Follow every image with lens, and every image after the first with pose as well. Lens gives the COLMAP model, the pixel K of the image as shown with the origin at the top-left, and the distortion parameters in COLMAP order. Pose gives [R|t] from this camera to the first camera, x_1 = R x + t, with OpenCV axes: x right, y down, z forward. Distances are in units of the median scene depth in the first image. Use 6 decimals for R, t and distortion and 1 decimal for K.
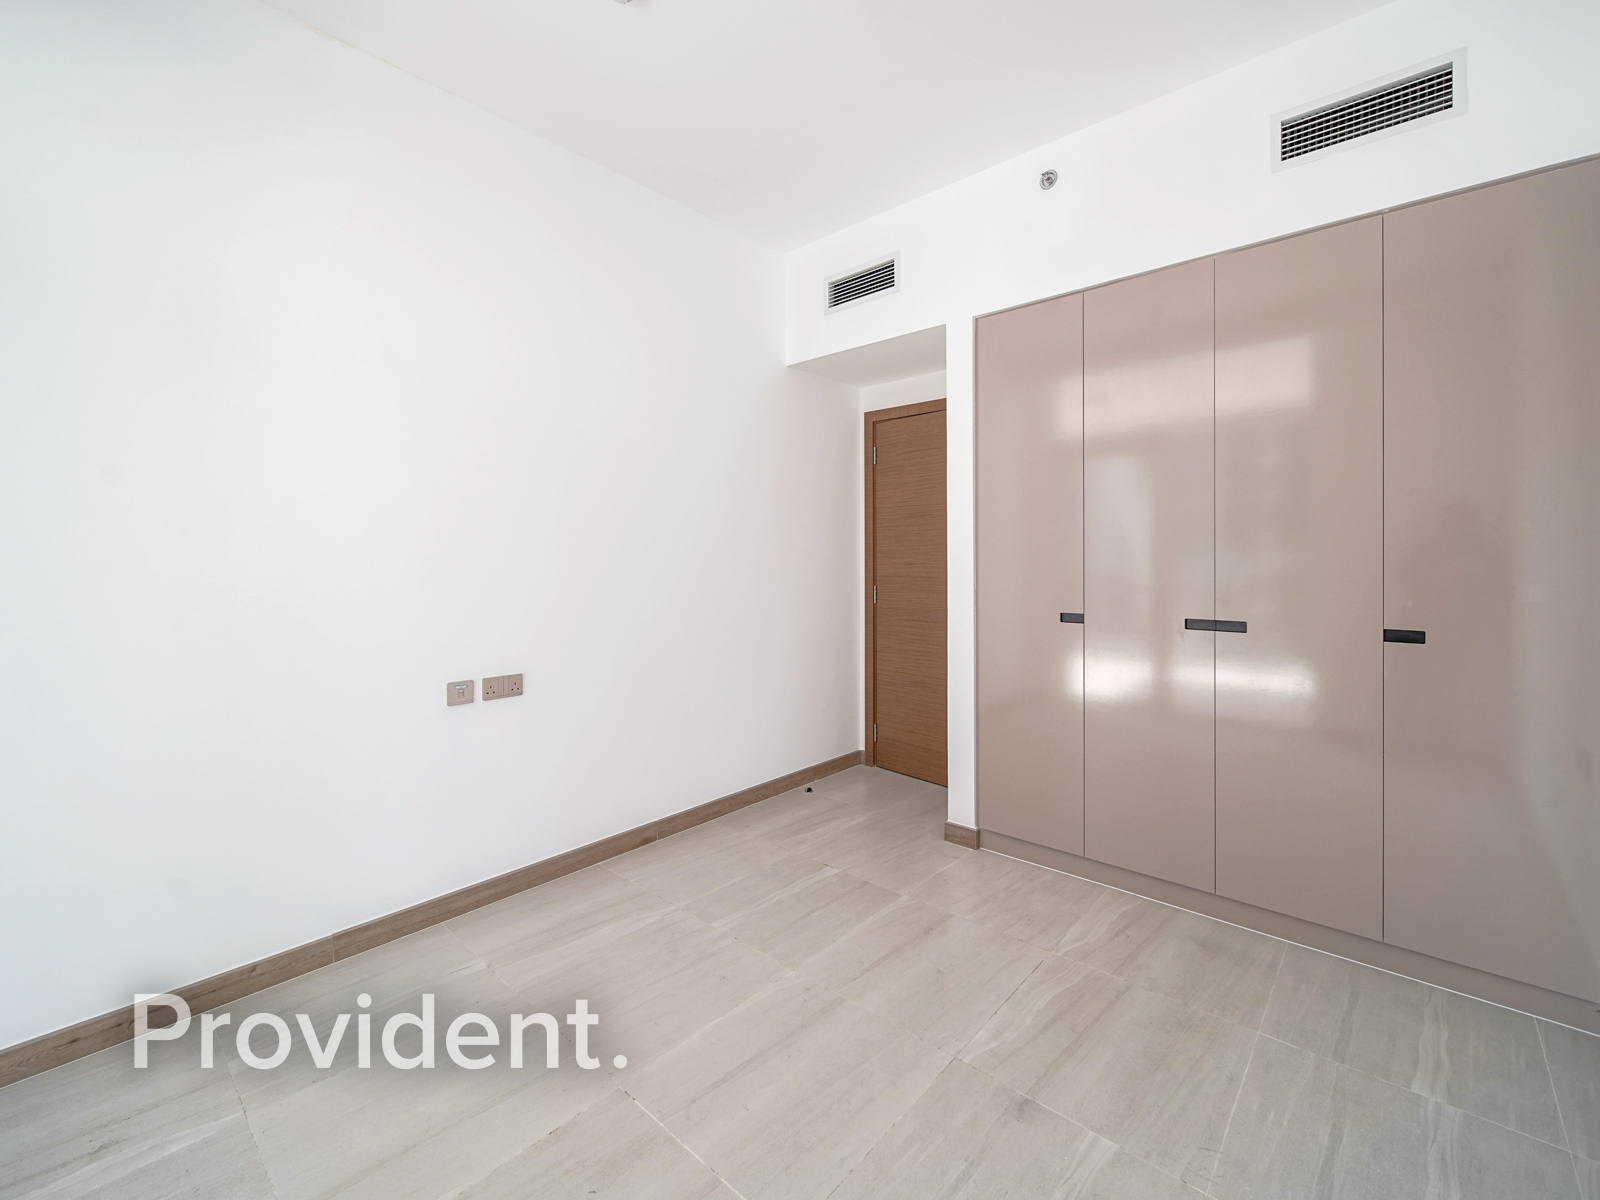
lens RADIAL K [[680.2, 0, 881.7], [0, 680.2, 538.6], [0, 0, 1]] dist [-0.001326, -0.000969]
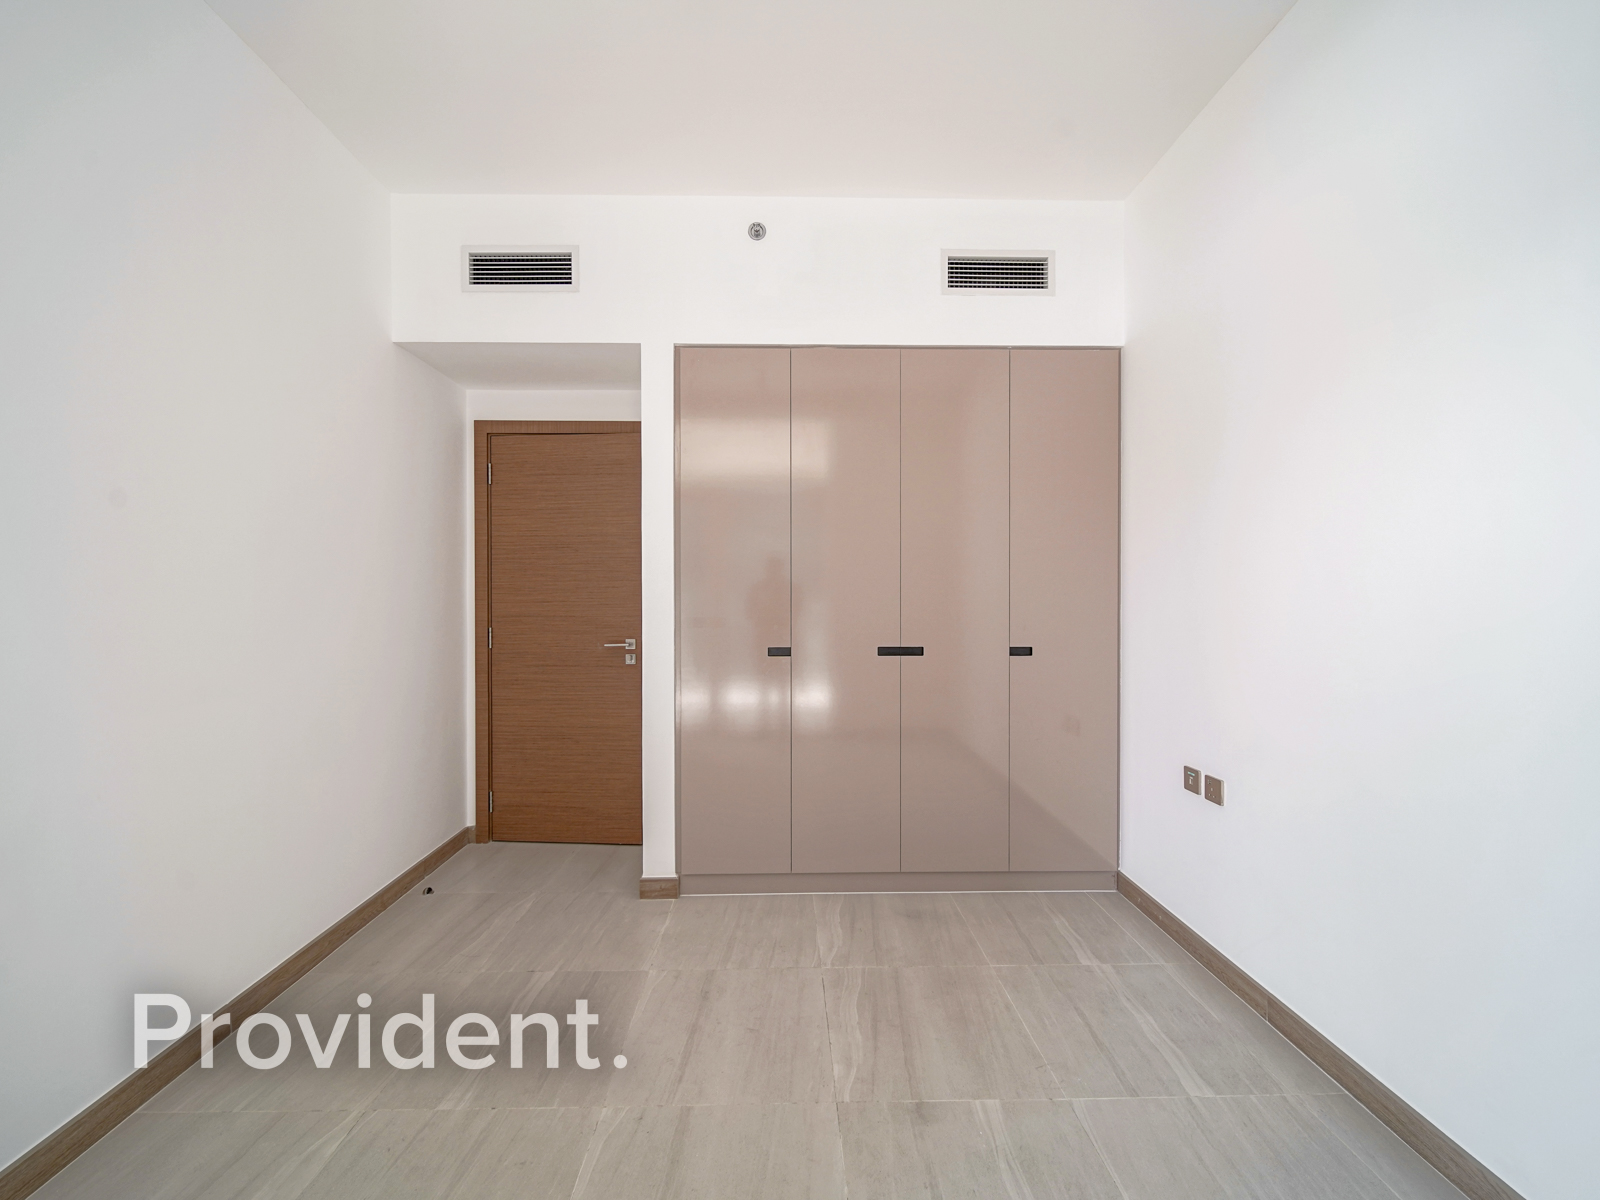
lens RADIAL K [[646.6, 0, 798.3], [0, 646.6, 578.9], [0, 0, 1]] dist [-0.001188, -0.000397]
pose [[0.762769, 0.017805, 0.646426, -0.328168], [-0.020502, 0.999784, -0.003346, 0.005033], [-0.646346, -0.010701, 0.762969, 0.194813]]
